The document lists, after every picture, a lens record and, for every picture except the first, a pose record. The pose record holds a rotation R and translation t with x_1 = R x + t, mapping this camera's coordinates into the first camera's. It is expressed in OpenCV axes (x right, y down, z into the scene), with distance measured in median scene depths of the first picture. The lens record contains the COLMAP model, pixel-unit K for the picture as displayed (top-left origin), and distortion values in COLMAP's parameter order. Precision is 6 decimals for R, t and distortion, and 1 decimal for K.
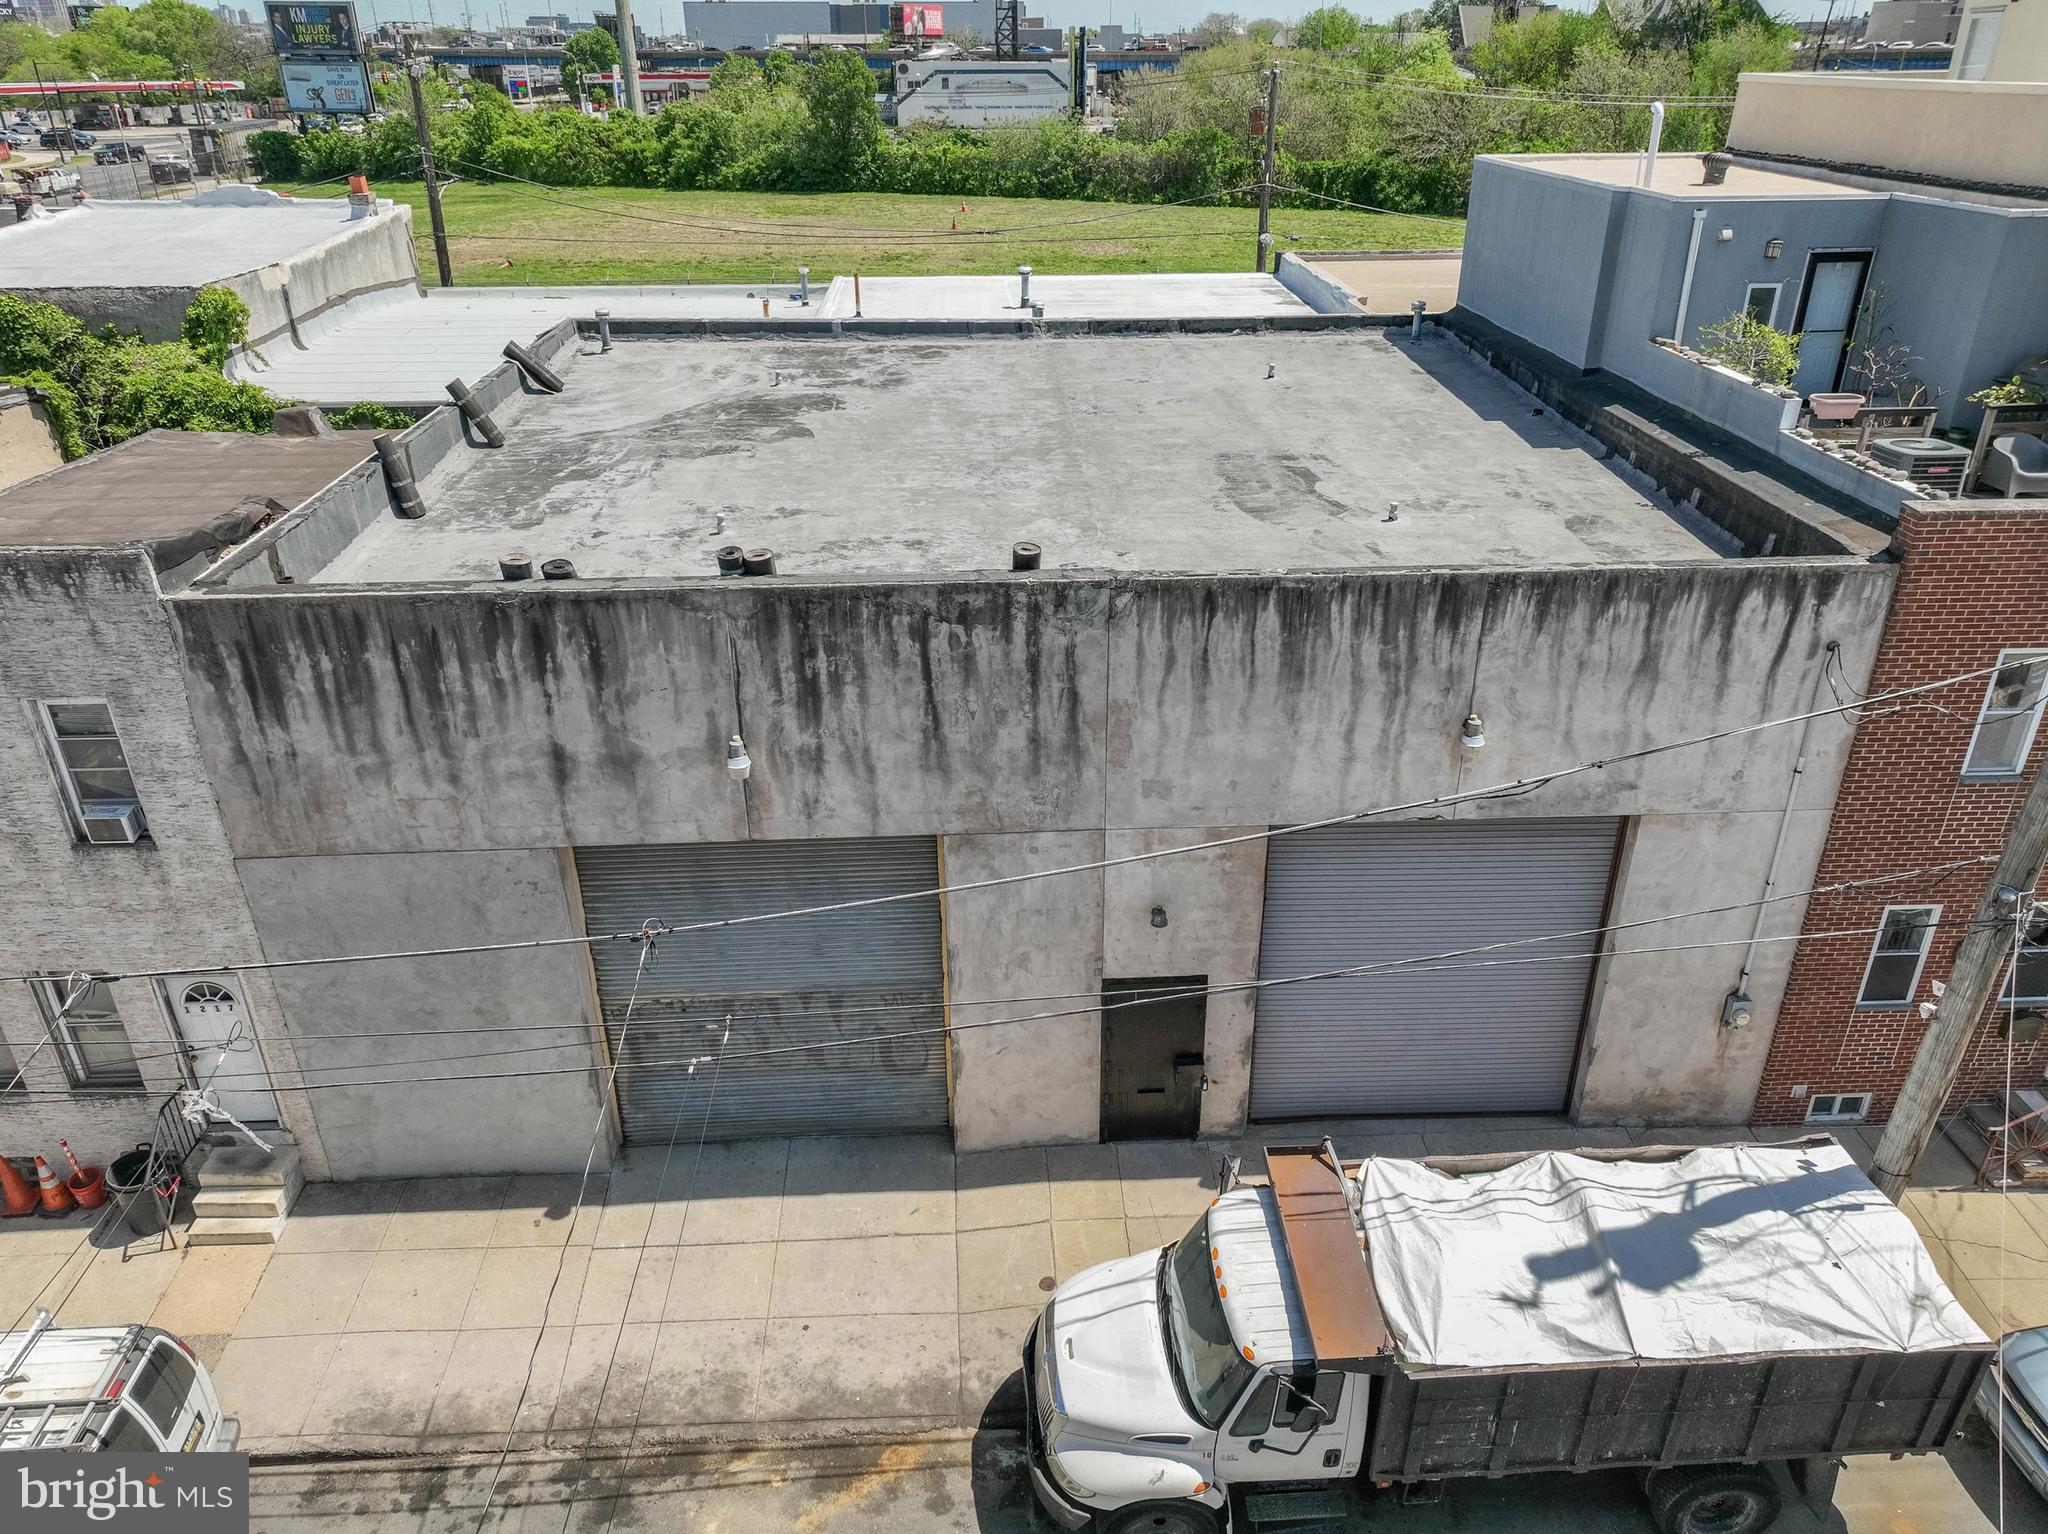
lens RADIAL K [[1446.3, 0, 1030.5], [0, 1446.3, 766.5], [0, 0, 1]] dist [-0.000615, 0.020968]
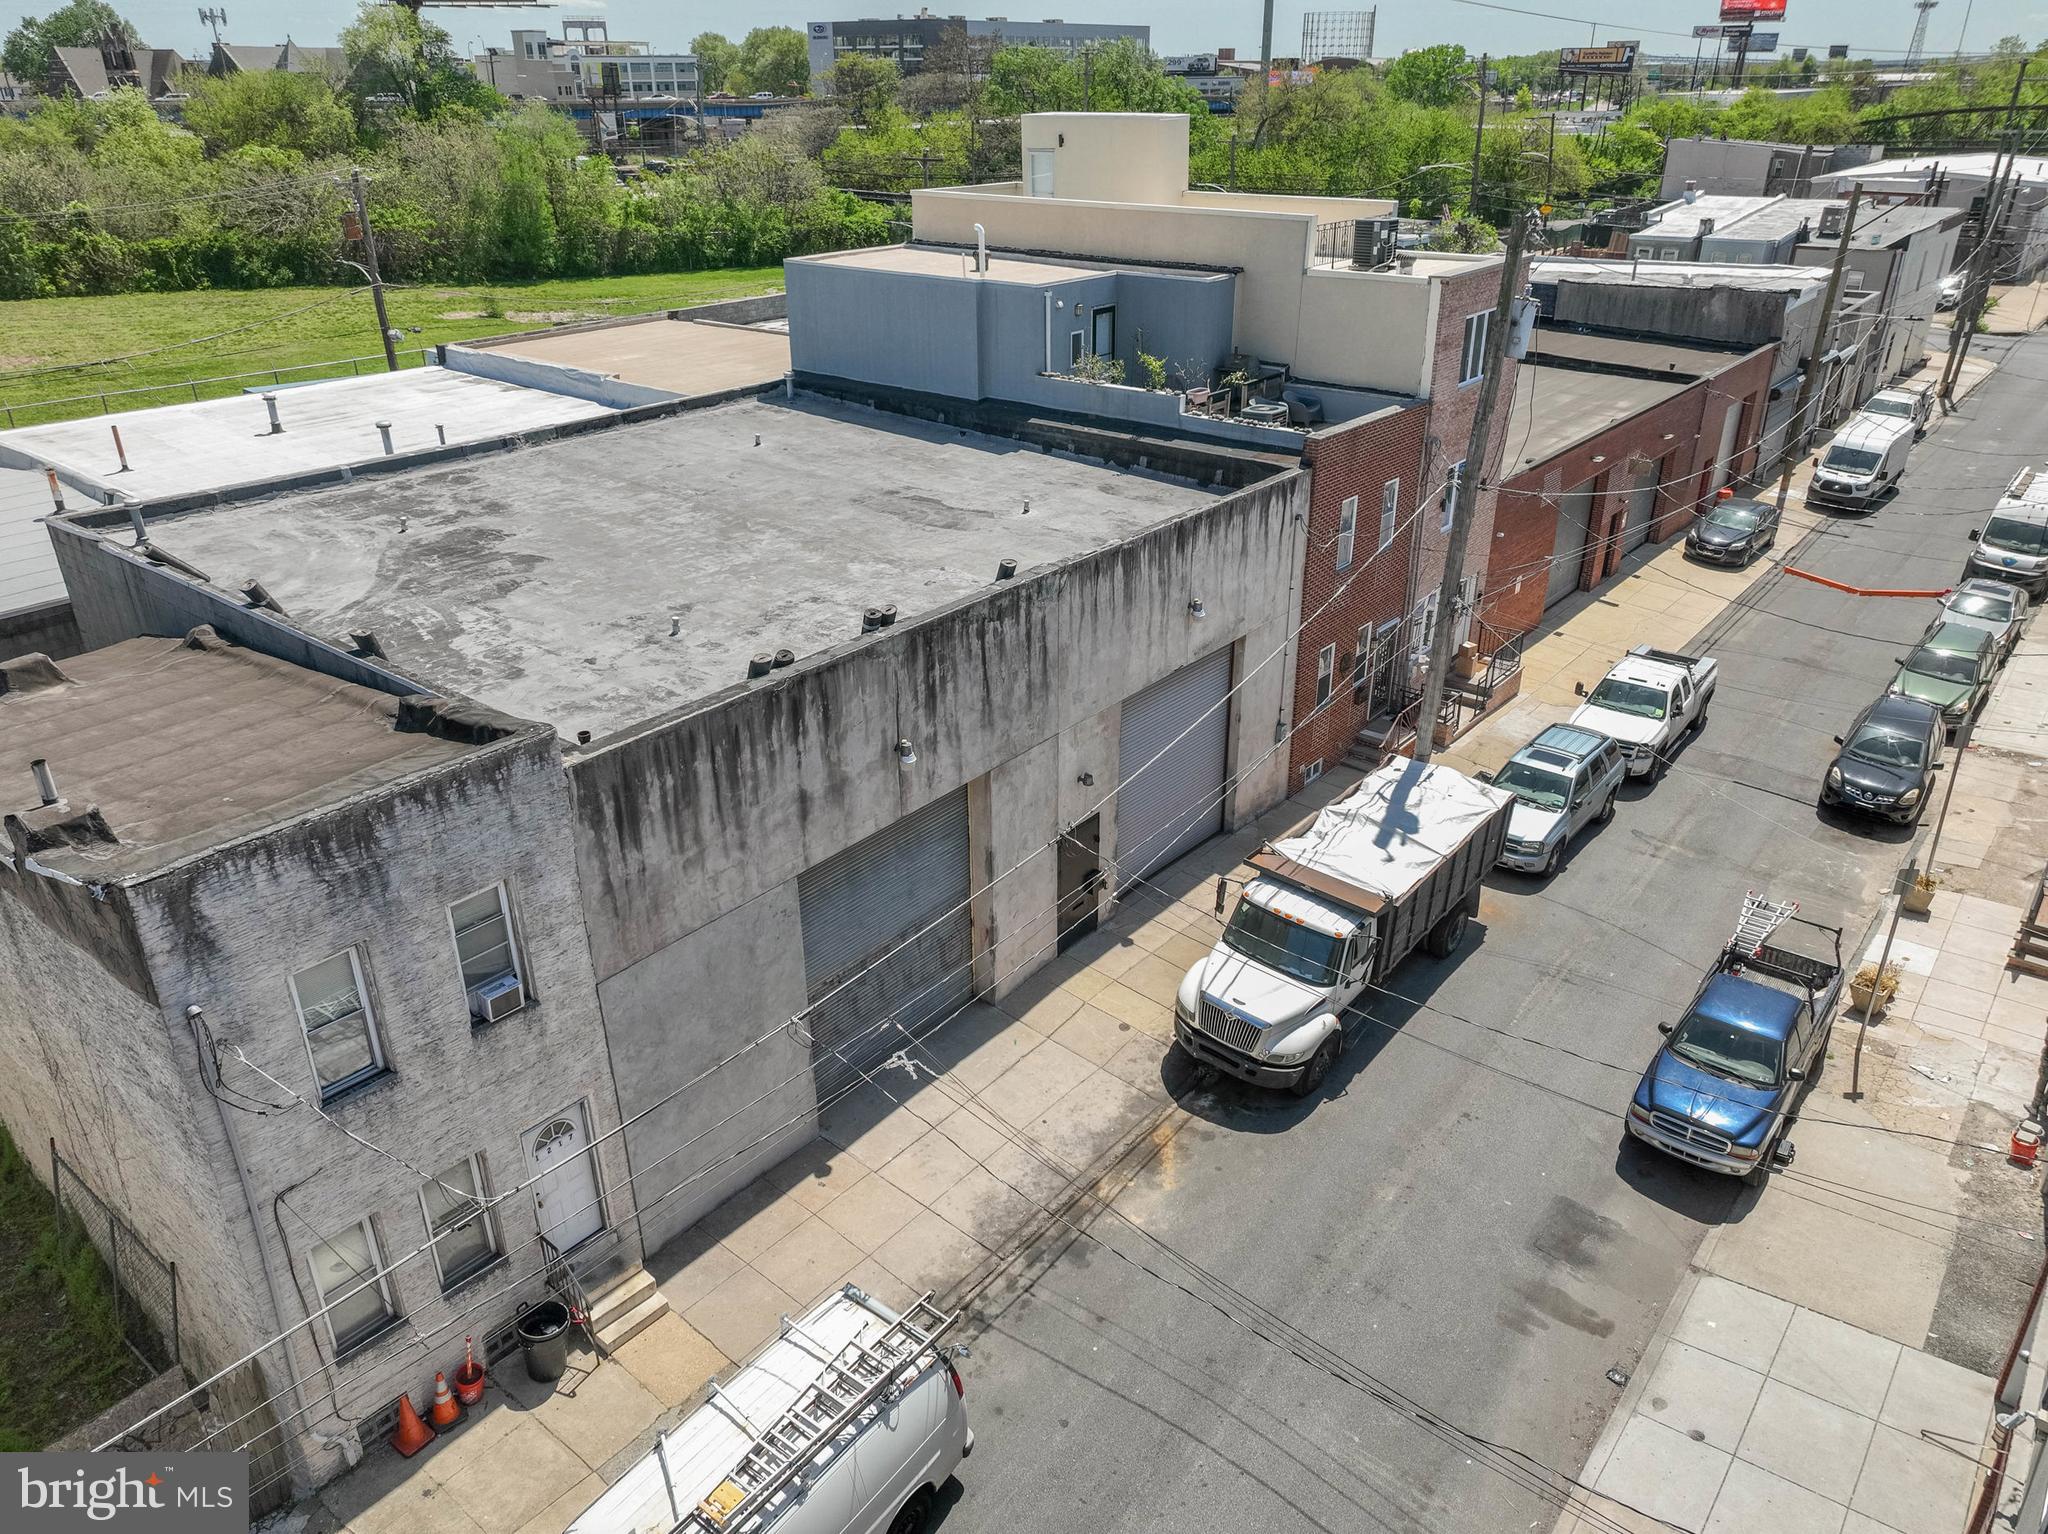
lens RADIAL K [[1443.9, 0, 1039.8], [0, 1443.9, 770.6], [0, 0, 1]] dist [0.008530, 0.008251]
pose [[0.658942, -0.326227, 0.677770, -1.062258], [0.337775, 0.933431, 0.120891, -0.116733], [-0.672089, 0.149274, 0.725268, -0.091496]]
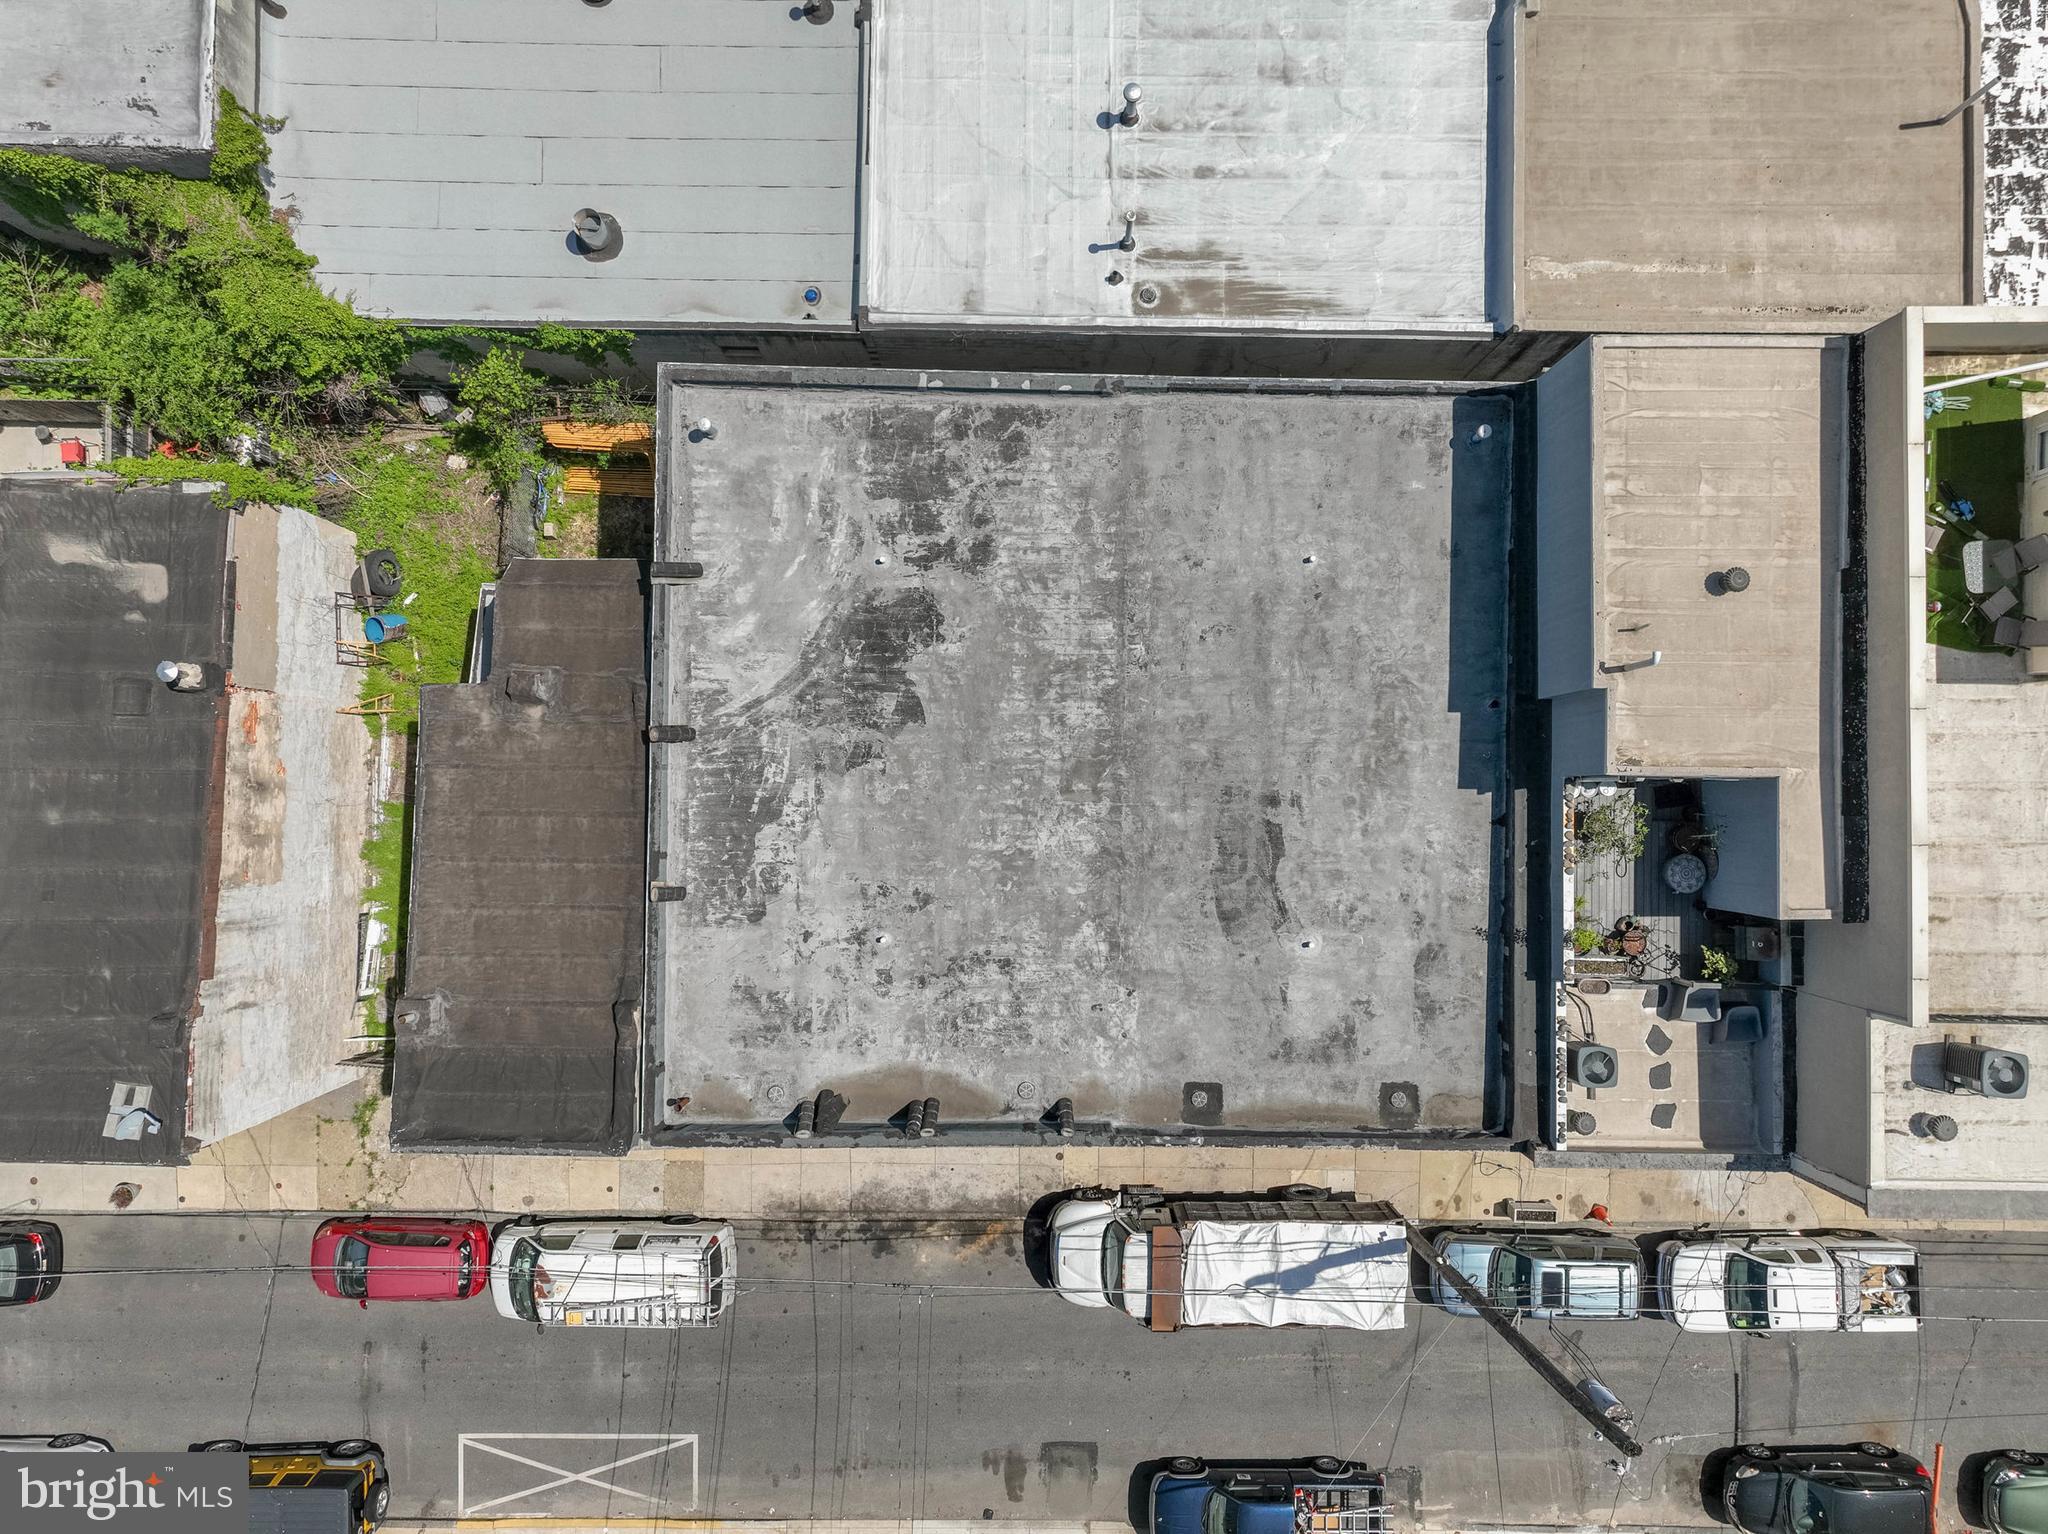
lens RADIAL K [[1433.9, 0, 1024.0], [0, 1433.9, 767.0], [0, 0, 1]] dist [-0.000703, 0.019458]
pose [[0.998382, 0.056419, 0.007148, -0.098543], [-0.032857, 0.469649, 0.882241, -1.993146], [0.046418, -0.881048, 0.470743, 0.522403]]
